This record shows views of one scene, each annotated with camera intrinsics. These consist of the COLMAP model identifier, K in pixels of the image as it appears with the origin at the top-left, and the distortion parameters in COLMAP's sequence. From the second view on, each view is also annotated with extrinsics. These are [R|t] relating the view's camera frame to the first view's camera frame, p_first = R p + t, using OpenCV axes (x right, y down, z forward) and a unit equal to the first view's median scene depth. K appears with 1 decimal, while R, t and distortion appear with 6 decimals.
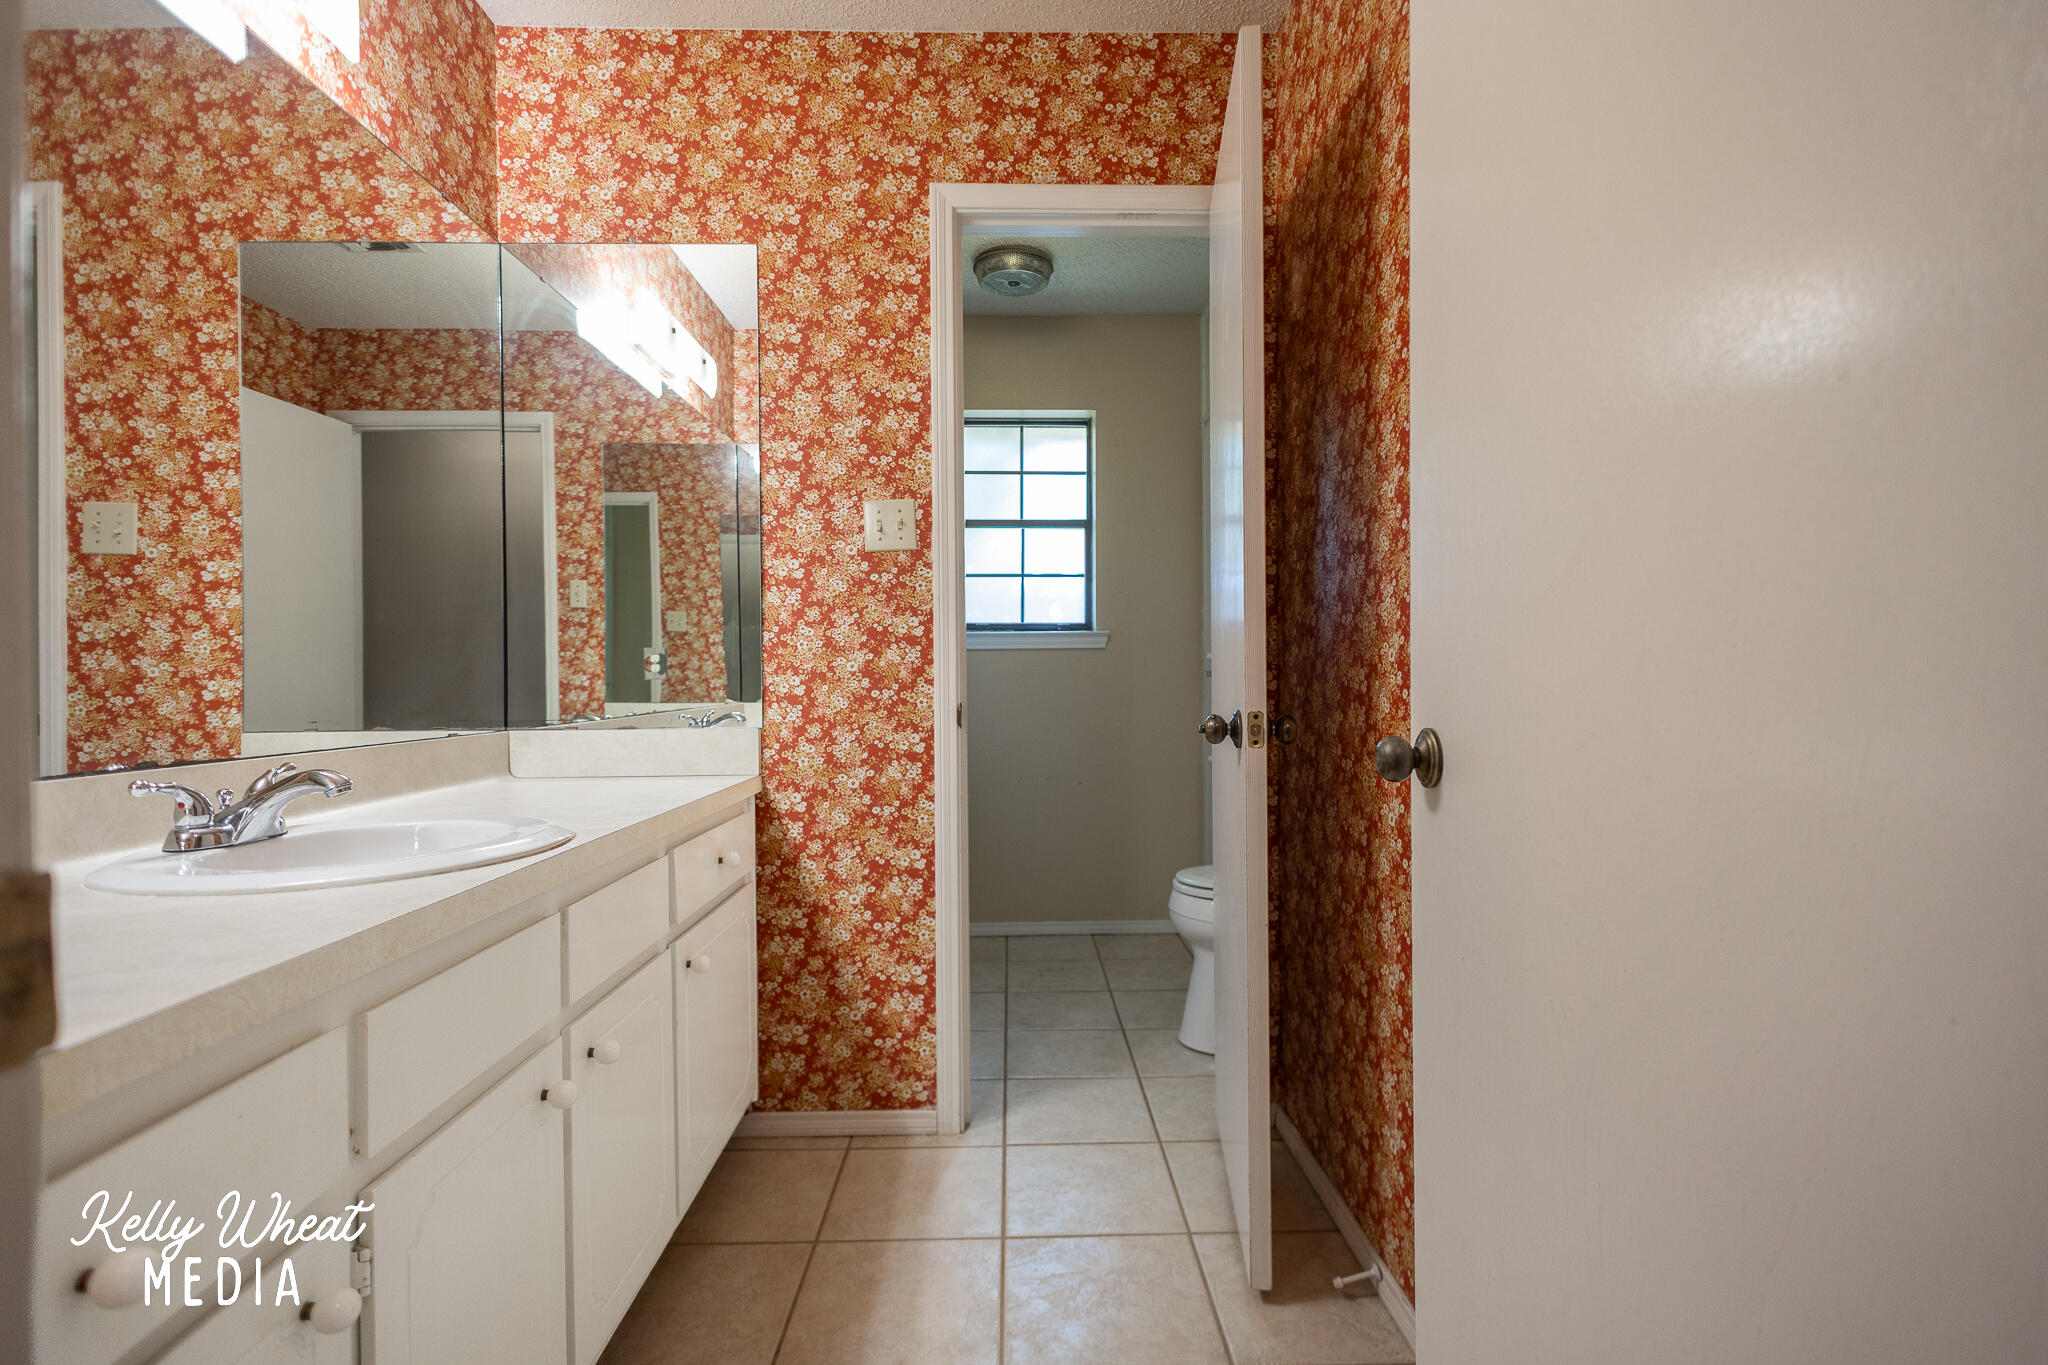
lens RADIAL K [[973.3, 0, 1015.7], [0, 973.3, 688.3], [0, 0, 1]] dist [0.009239, -0.004394]
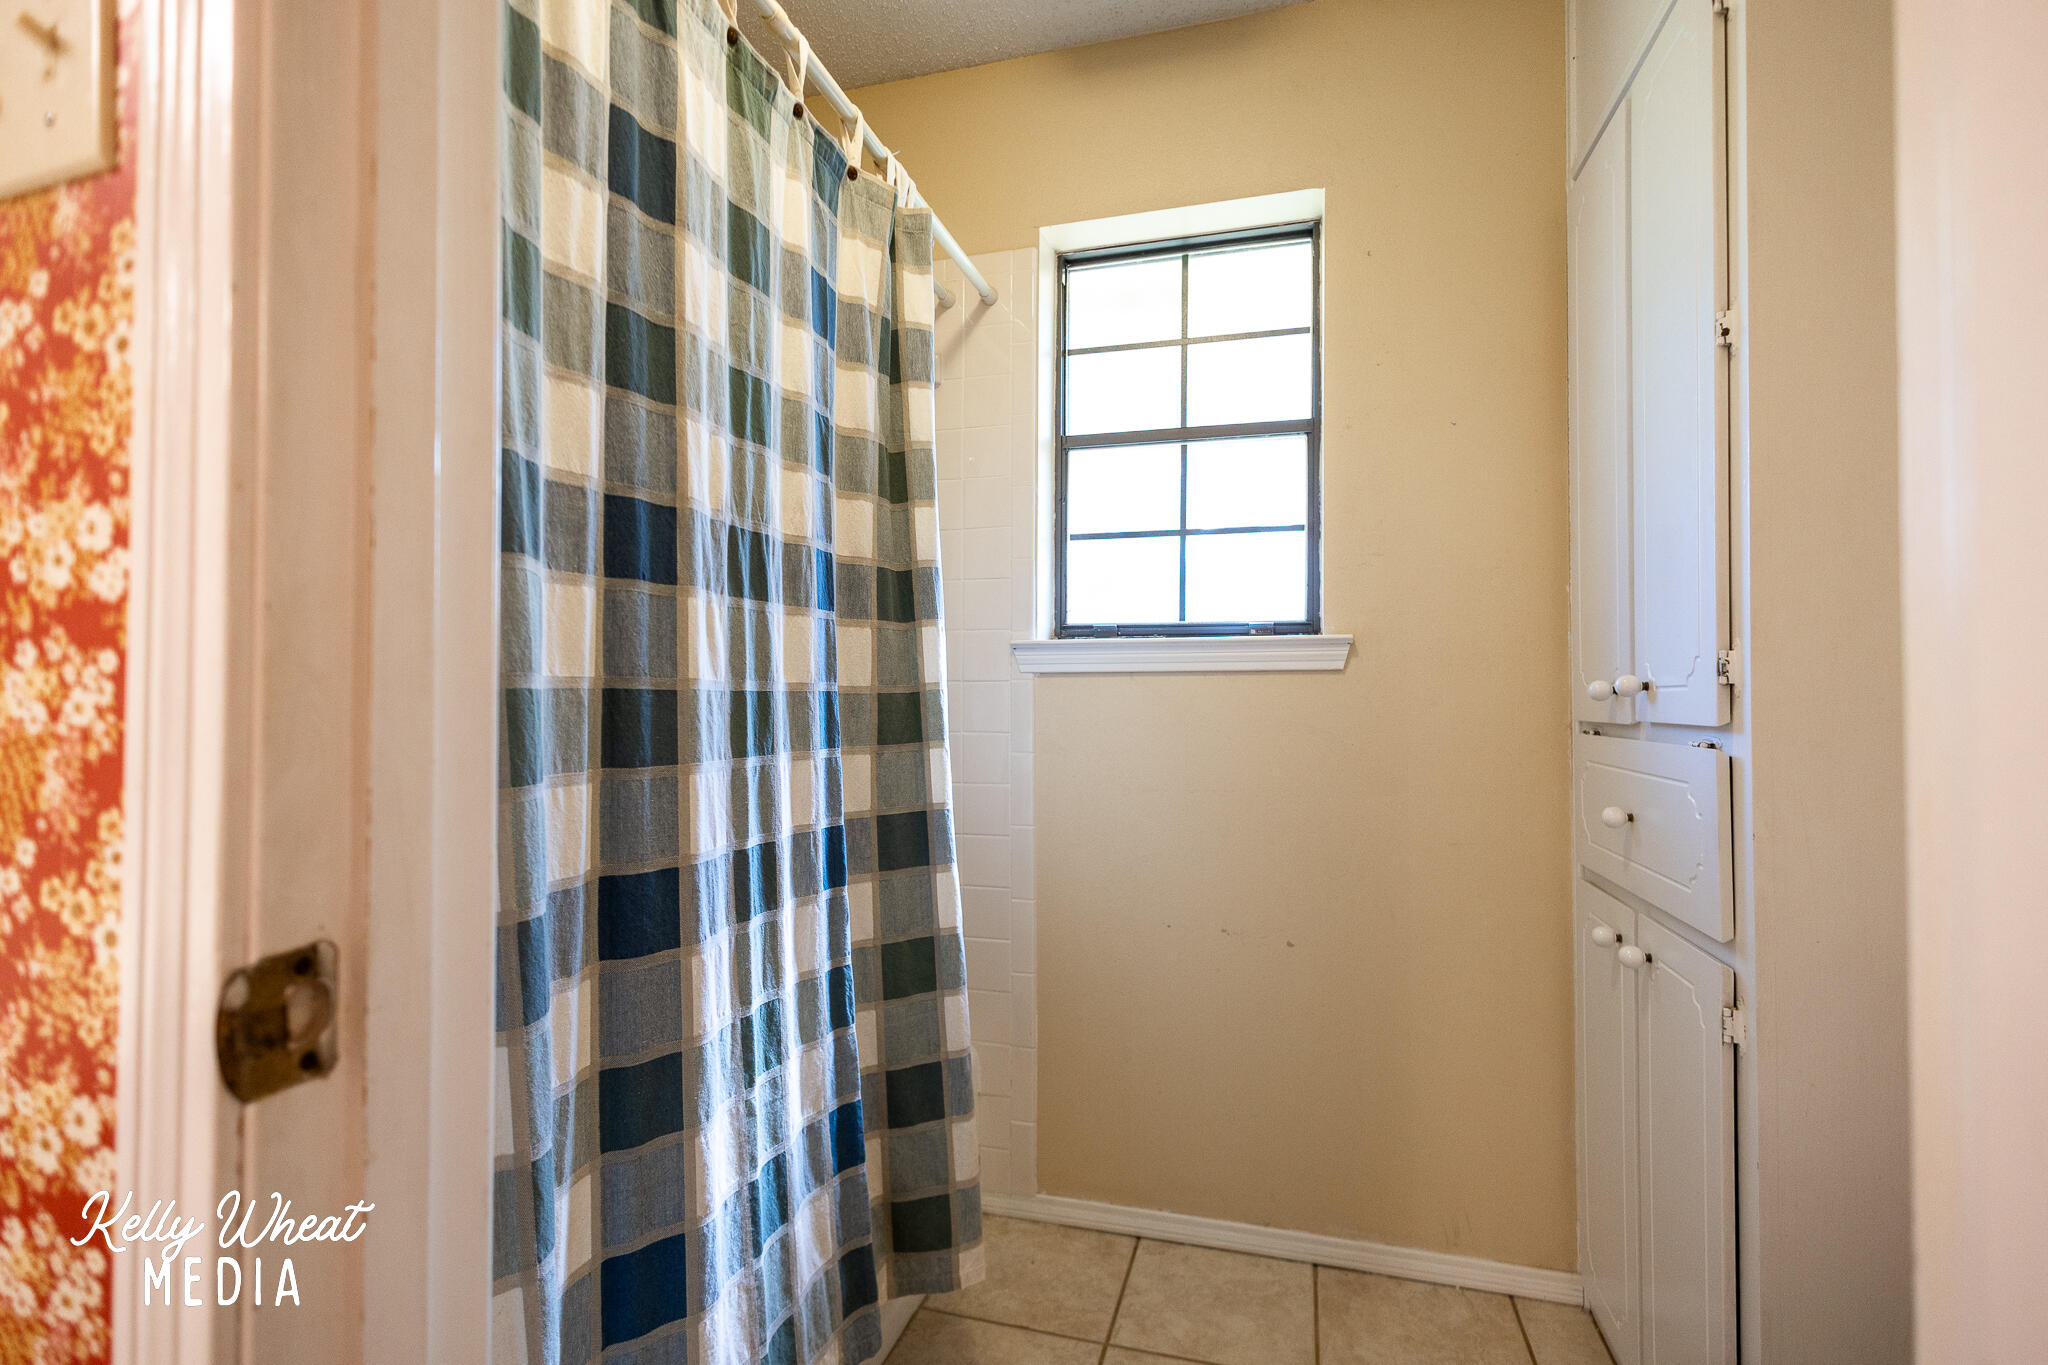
lens RADIAL K [[973.3, 0, 1006.0], [0, 973.3, 686.8], [0, 0, 1]] dist [0.009239, -0.004394]
pose [[0.950860, 0.000734, -0.309620, 0.130644], [-0.007354, 0.999769, -0.020215, -0.034517], [0.309534, 0.021499, 0.950645, 0.773394]]
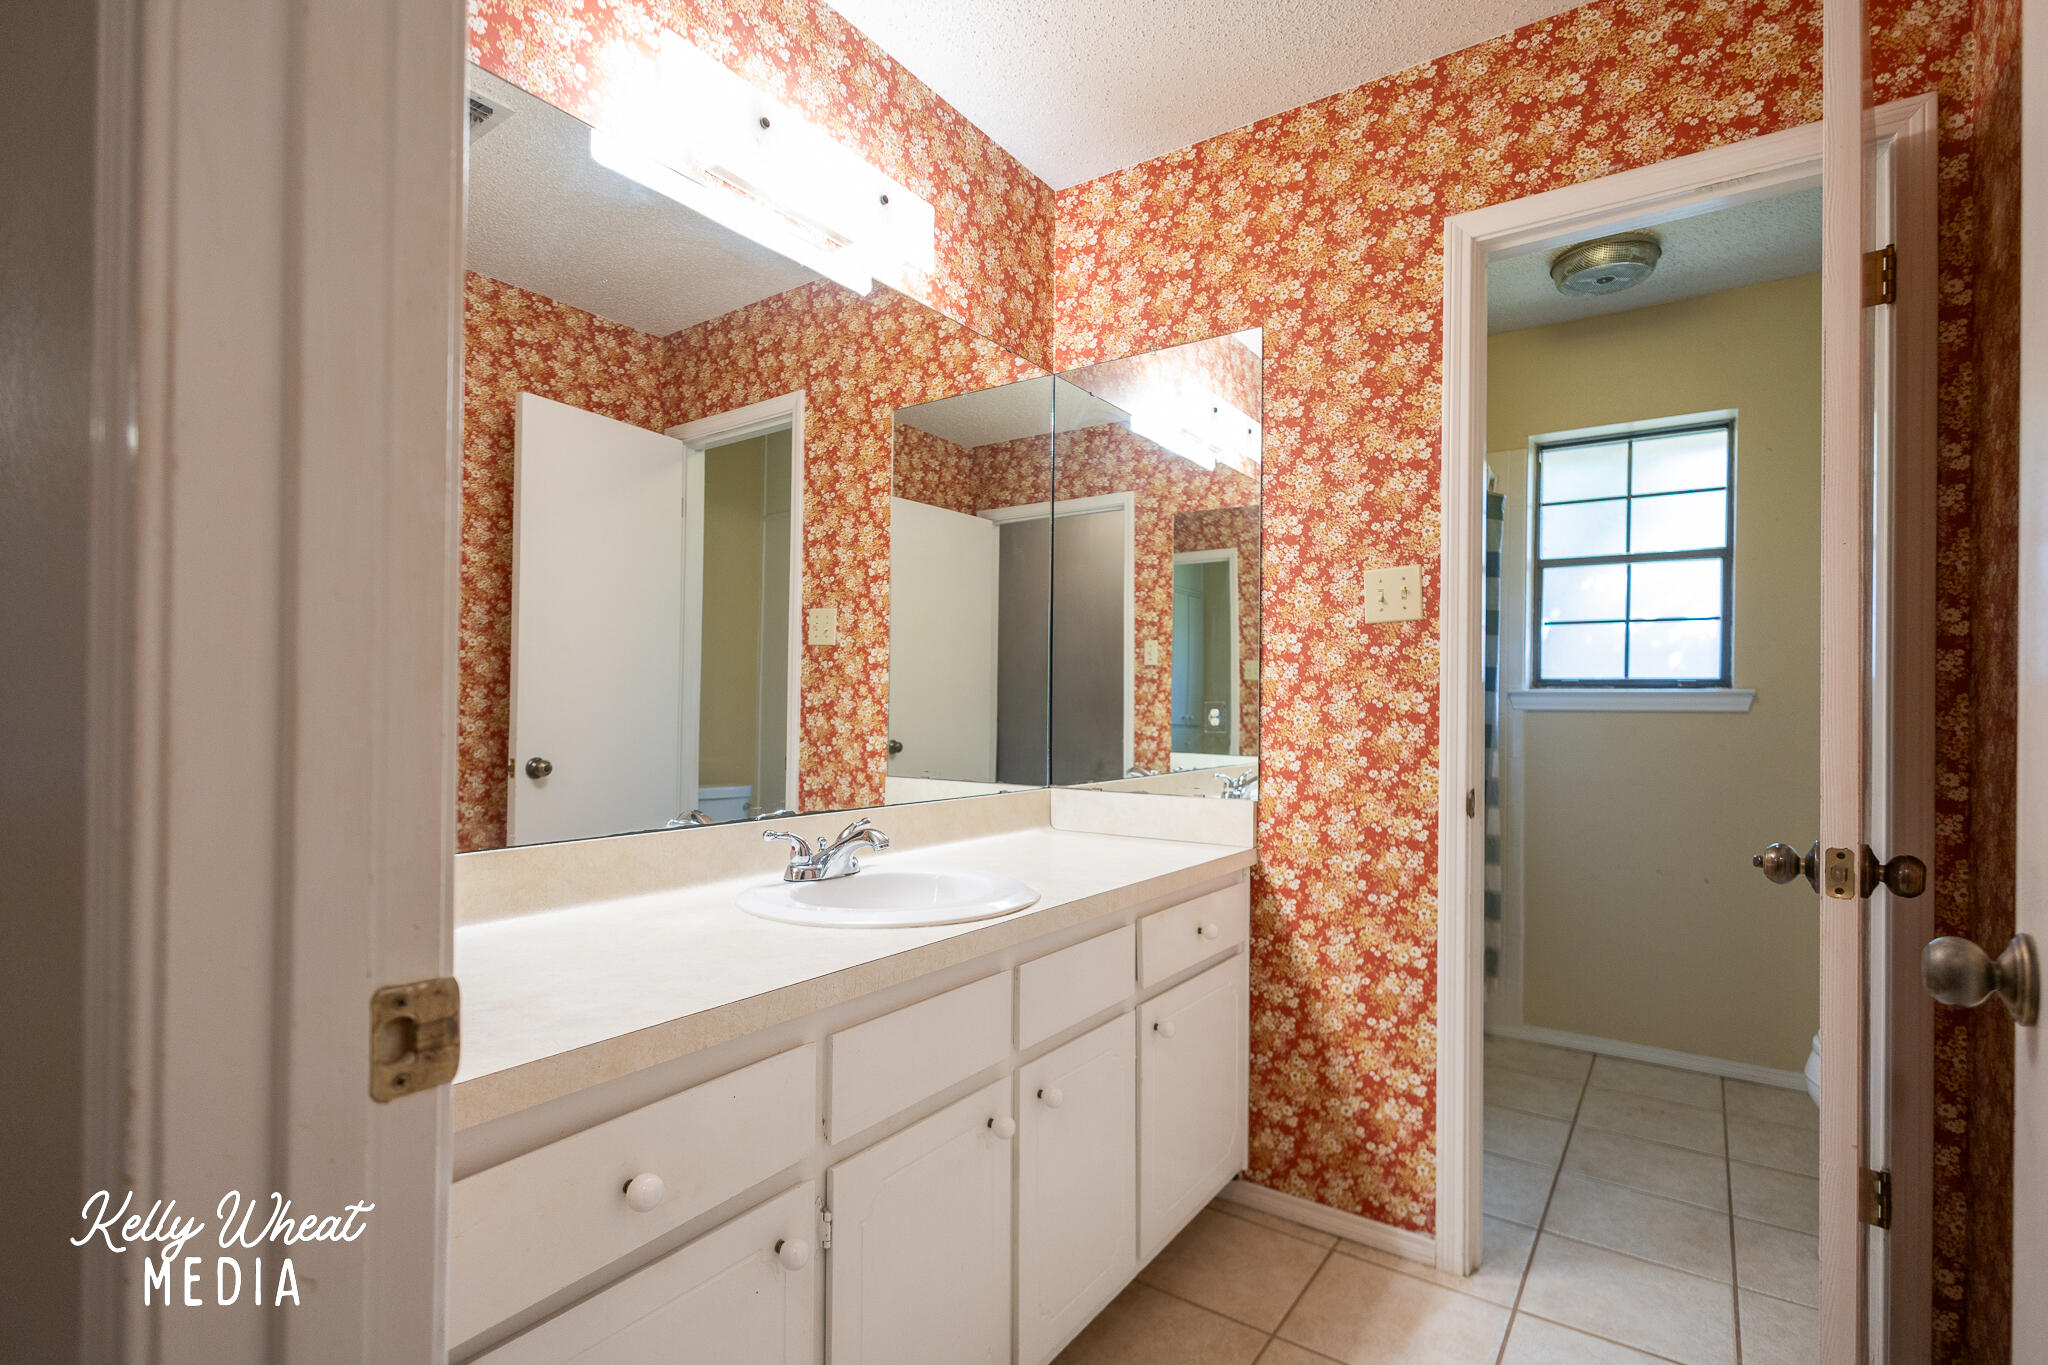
lens RADIAL K [[973.3, 0, 995.3], [0, 973.3, 701.8], [0, 0, 1]] dist [0.009239, -0.004394]
pose [[0.799069, 0.009741, -0.601161, 0.127593], [-0.019258, 0.999770, -0.009397, -0.047576], [0.600931, 0.019086, 0.799073, 0.023779]]
